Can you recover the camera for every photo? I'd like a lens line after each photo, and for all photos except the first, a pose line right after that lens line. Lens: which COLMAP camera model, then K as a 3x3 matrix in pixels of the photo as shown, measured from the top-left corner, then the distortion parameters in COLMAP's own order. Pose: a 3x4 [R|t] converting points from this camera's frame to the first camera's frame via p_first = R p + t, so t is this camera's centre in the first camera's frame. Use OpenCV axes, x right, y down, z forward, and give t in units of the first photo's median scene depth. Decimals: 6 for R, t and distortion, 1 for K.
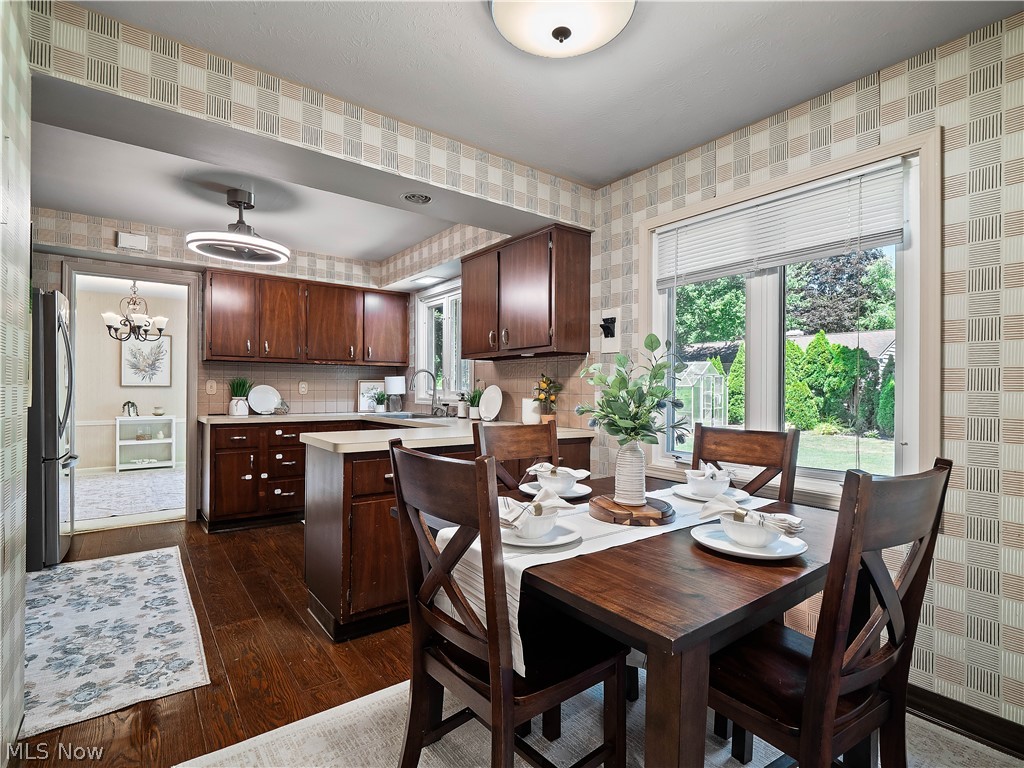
lens RADIAL K [[502.4, 0, 514.1], [0, 502.4, 388.2], [0, 0, 1]] dist [0.006323, -0.003428]
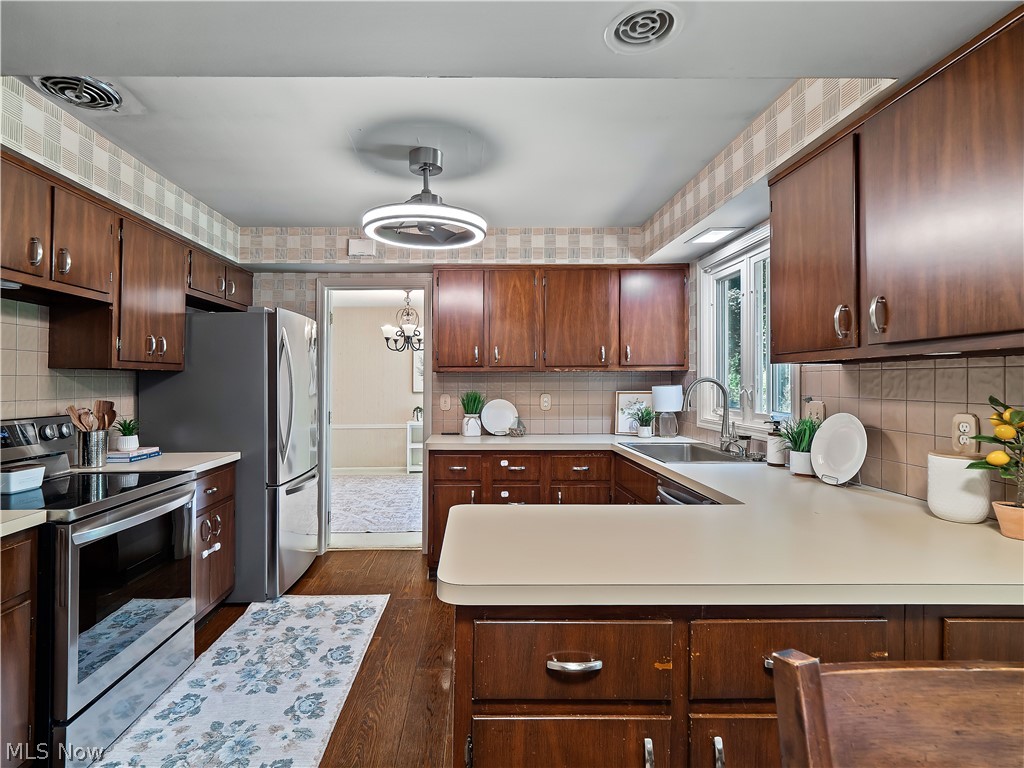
lens RADIAL K [[467.3, 0, 504.1], [0, 467.3, 376.4], [0, 0, 1]] dist [0.002216, -0.003379]
pose [[0.793331, -0.006915, -0.608752, -0.025802], [0.007530, 0.999970, -0.001546, -0.044528], [0.608744, -0.003357, 0.793359, 0.415028]]
